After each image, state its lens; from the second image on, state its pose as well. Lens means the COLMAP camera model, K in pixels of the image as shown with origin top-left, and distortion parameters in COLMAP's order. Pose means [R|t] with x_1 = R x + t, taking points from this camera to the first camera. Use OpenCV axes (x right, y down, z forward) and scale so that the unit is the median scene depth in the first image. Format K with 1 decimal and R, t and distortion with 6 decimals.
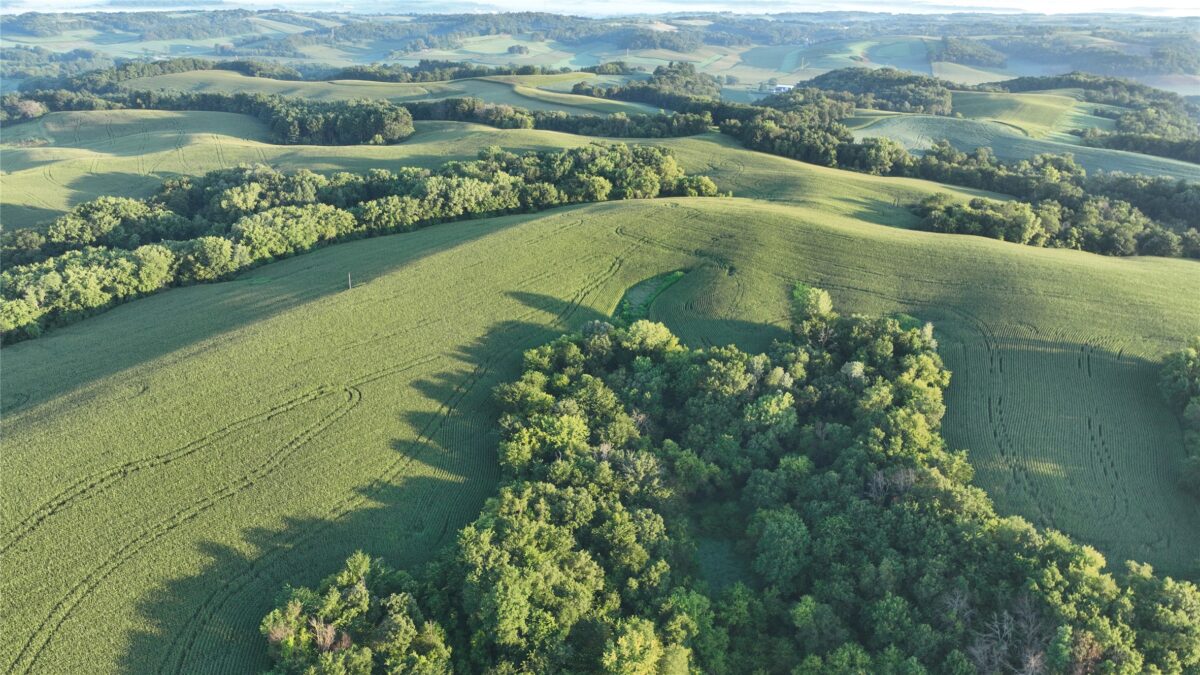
lens RADIAL K [[845.2, 0, 601.9], [0, 845.2, 336.0], [0, 0, 1]] dist [-0.005836, 0.022422]
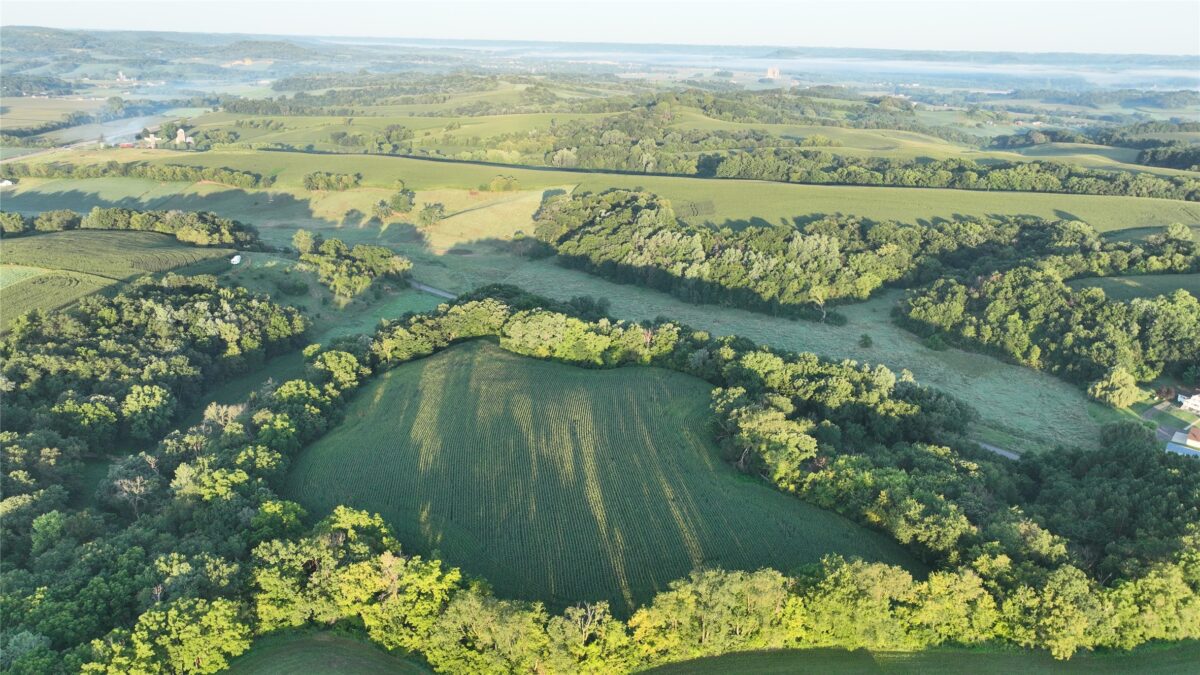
lens RADIAL K [[845.2, 0, 601.9], [0, 845.2, 336.0], [0, 0, 1]] dist [-0.005836, 0.022422]
pose [[0.347628, 0.294830, -0.890073, 1.205956], [-0.373134, 0.914372, 0.157148, 0.267736], [0.860190, 0.277487, 0.427872, -0.570222]]
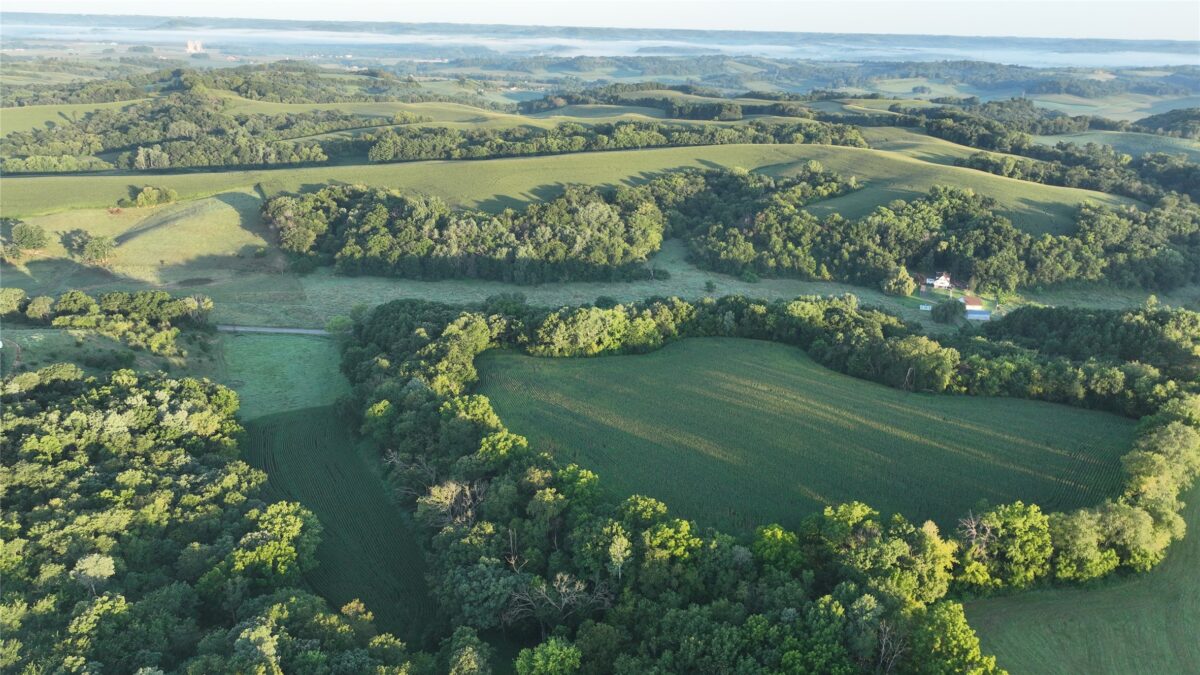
lens RADIAL K [[845.2, 0, 601.9], [0, 845.2, 336.0], [0, 0, 1]] dist [-0.005836, 0.022422]
pose [[0.853757, 0.175718, -0.490126, 0.810762], [-0.202056, 0.979374, -0.000843, 0.441801], [0.479868, 0.099752, 0.871651, -1.024932]]
